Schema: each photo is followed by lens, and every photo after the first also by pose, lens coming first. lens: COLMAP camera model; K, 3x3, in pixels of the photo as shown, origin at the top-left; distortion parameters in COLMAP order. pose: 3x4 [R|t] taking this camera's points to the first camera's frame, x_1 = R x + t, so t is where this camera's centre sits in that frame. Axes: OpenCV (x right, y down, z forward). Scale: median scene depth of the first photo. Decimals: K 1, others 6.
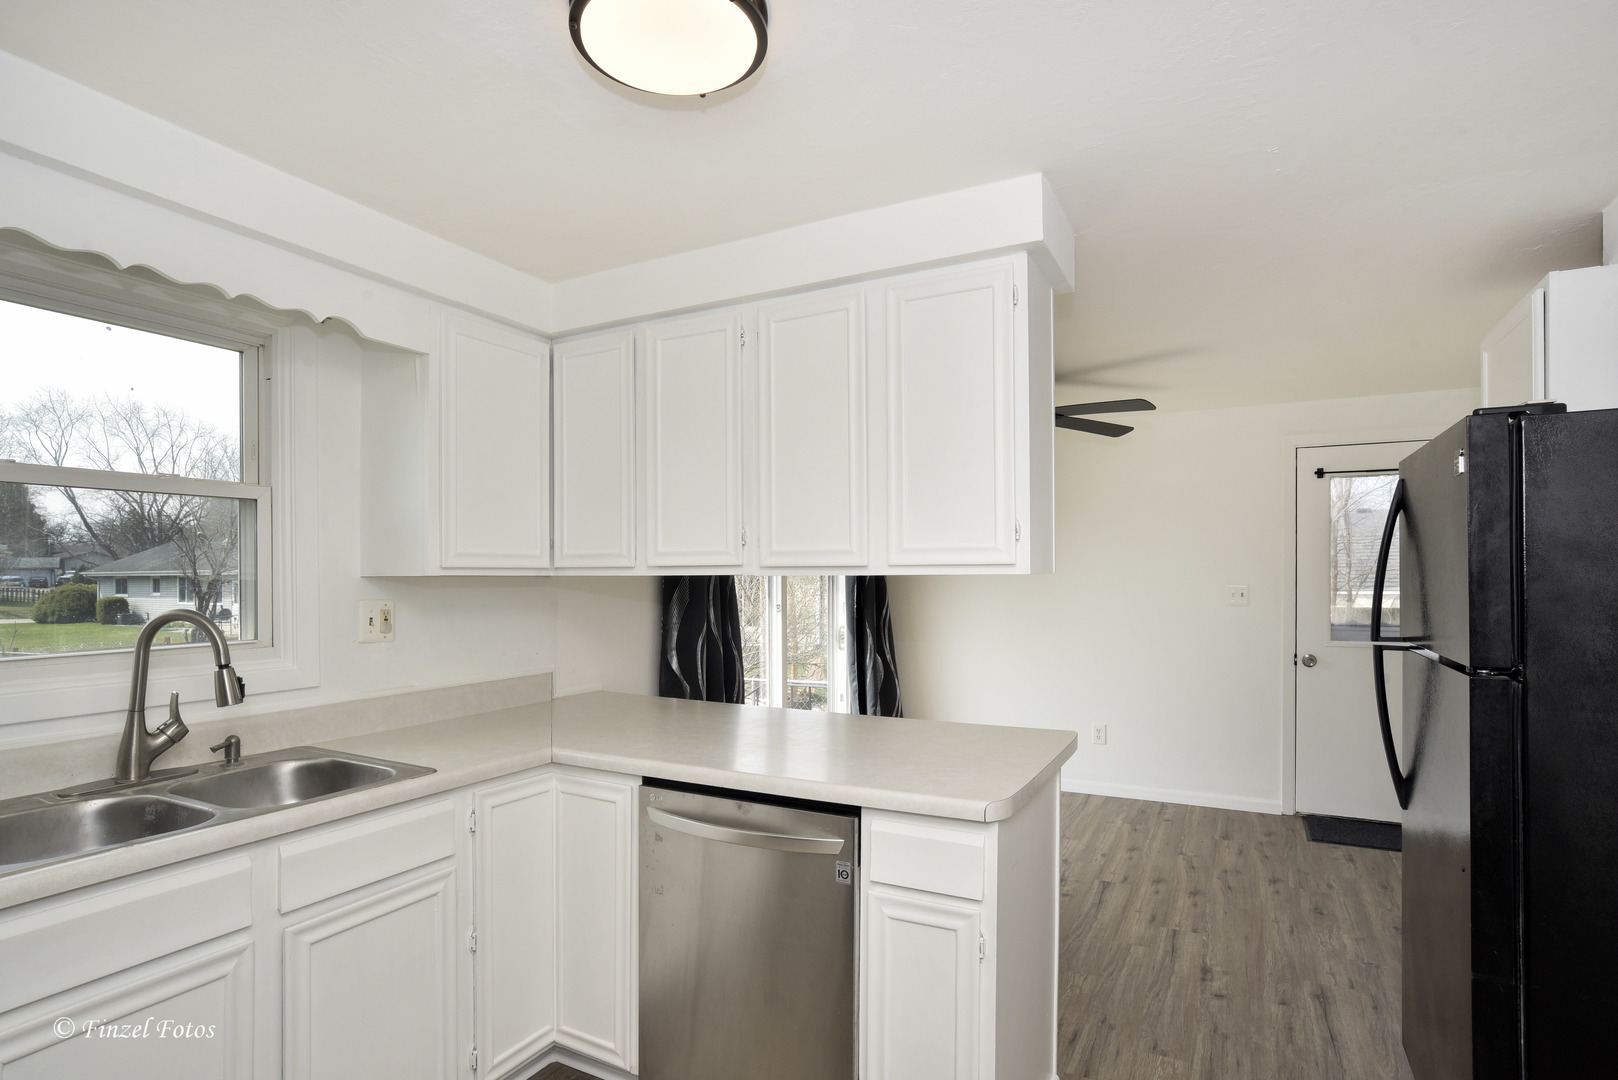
lens RADIAL K [[812.6, 0, 807.0], [0, 812.6, 585.7], [0, 0, 1]] dist [-0.002268, -0.000507]
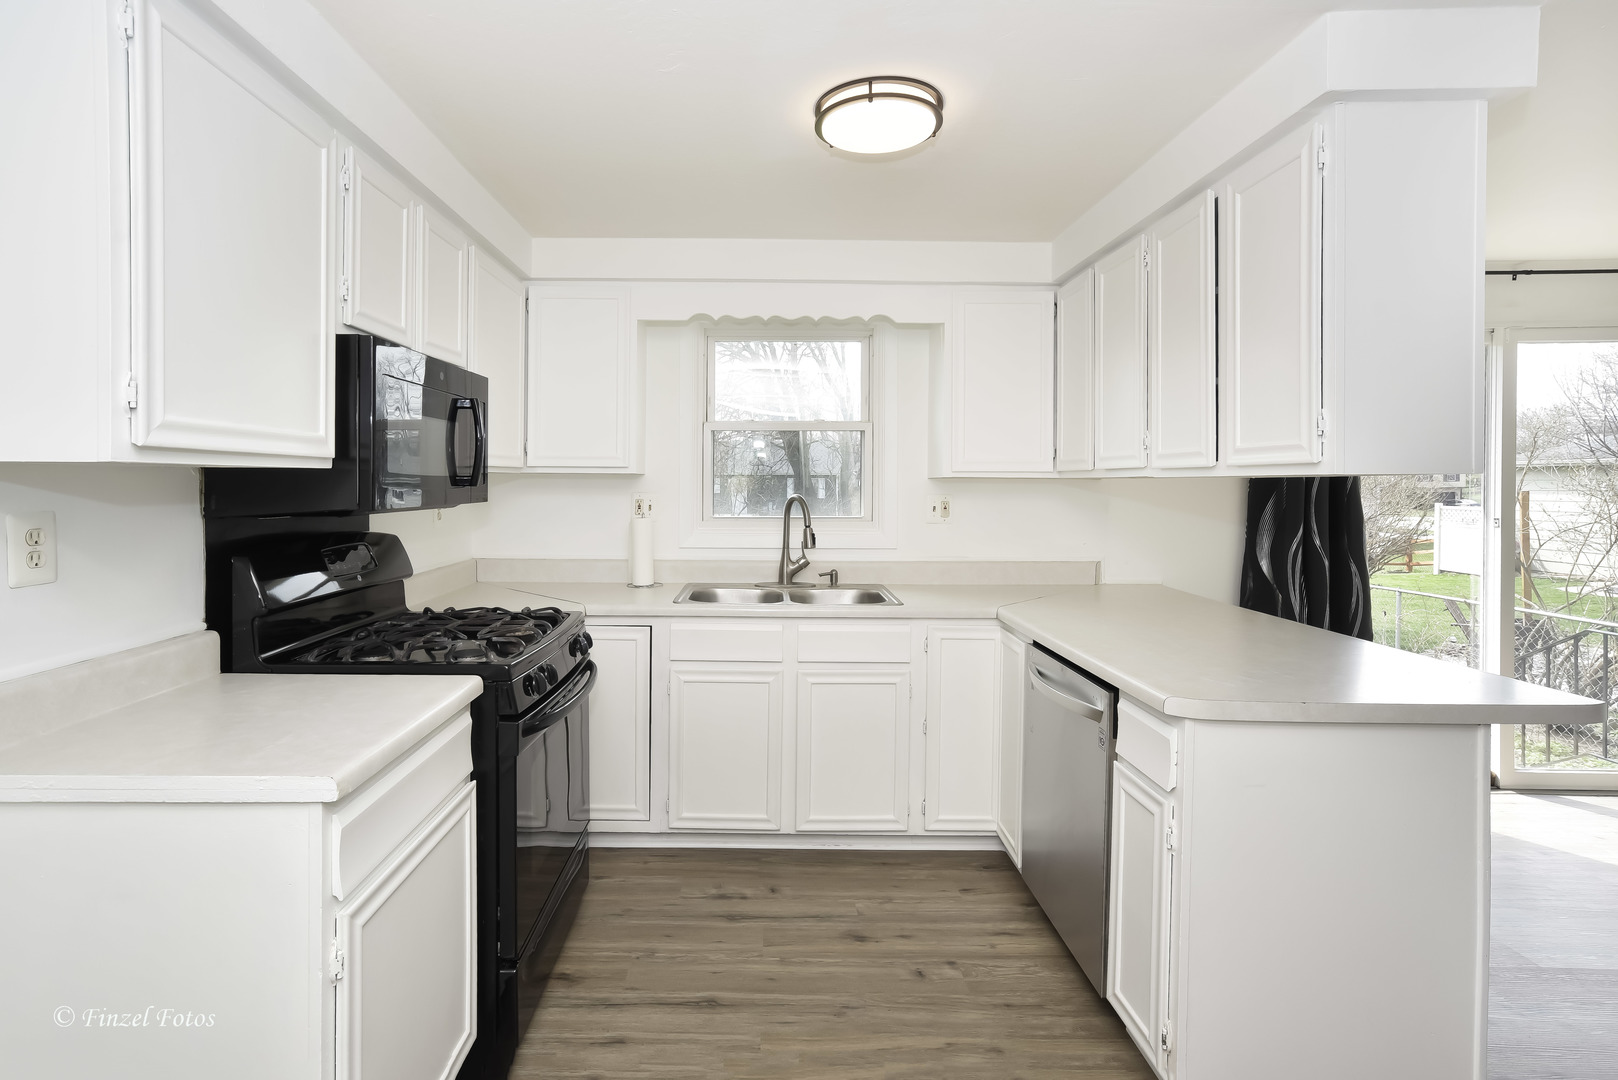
lens RADIAL K [[863.2, 0, 806.5], [0, 863.2, 491.2], [0, 0, 1]] dist [0.002285, 0.000120]
pose [[0.516263, 0.010996, -0.856359, 0.717406], [-0.012922, 0.999904, 0.005049, 0.008189], [0.856333, 0.008459, 0.516356, 0.008071]]
